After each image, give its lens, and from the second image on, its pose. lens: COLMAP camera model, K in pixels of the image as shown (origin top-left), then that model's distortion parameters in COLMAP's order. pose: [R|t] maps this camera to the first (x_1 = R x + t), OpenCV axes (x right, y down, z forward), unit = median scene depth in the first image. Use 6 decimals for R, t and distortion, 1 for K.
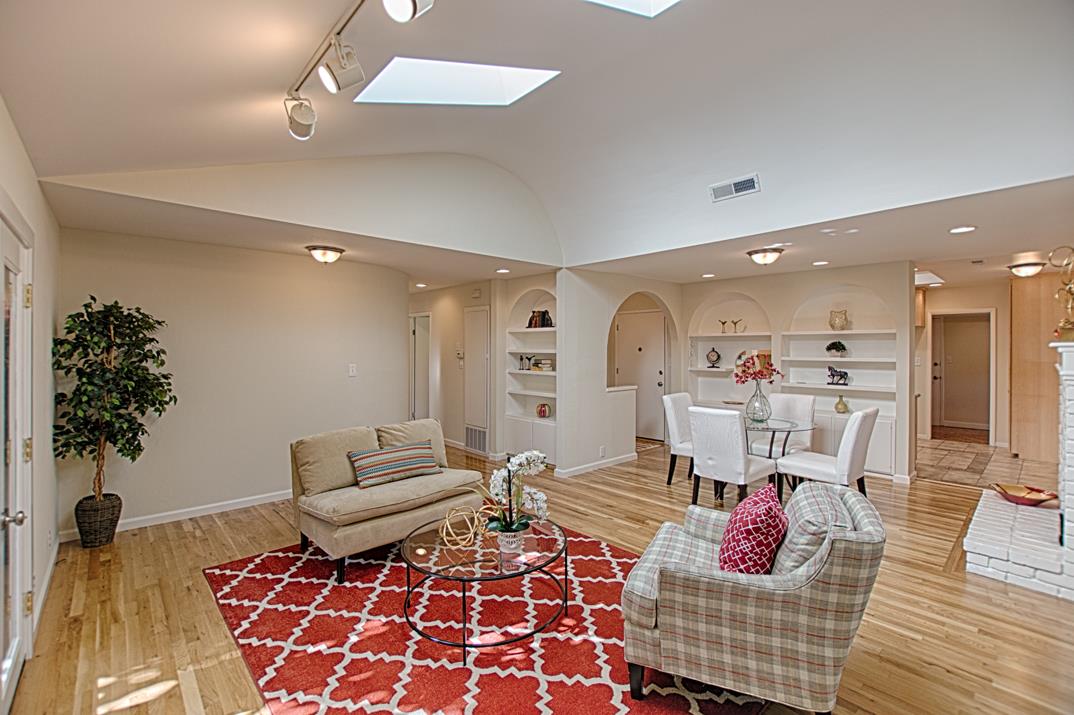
lens RADIAL K [[473.0, 0, 542.9], [0, 473.0, 346.6], [0, 0, 1]] dist [-0.015617, 0.000527]
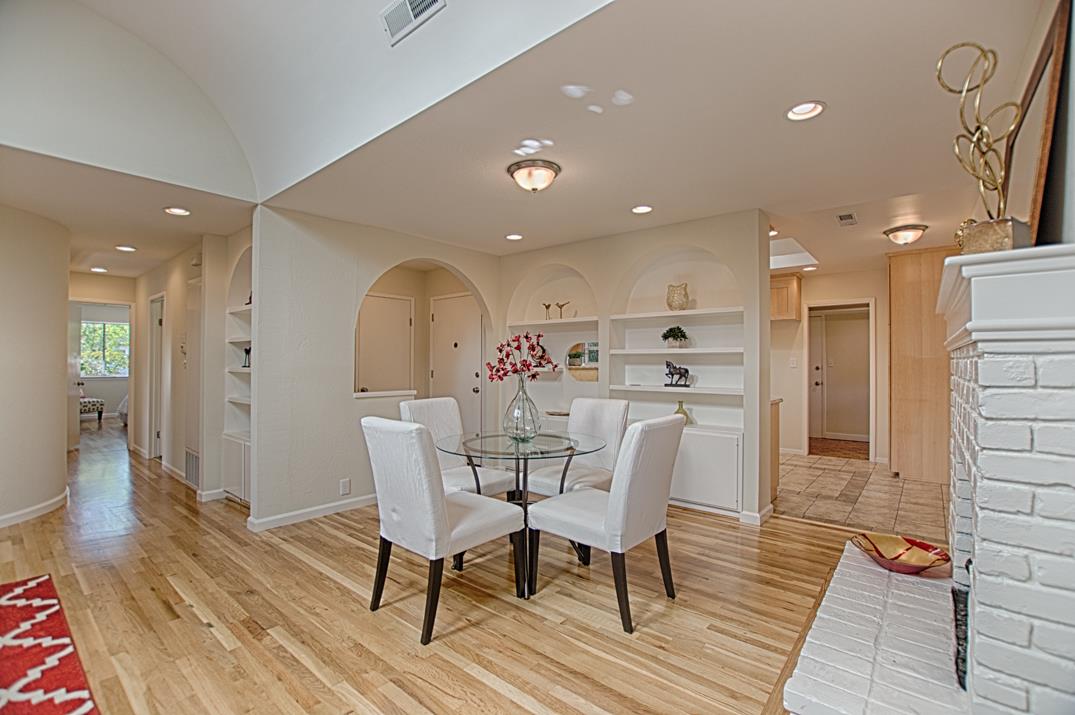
lens RADIAL K [[472.0, 0, 544.7], [0, 472.0, 355.8], [0, 0, 1]] dist [-0.028370, 0.000375]
pose [[0.990574, 0.005959, 0.136849, 0.326825], [-0.003936, 0.999879, -0.015051, 0.046090], [-0.136923, 0.014370, 0.990478, 0.308103]]
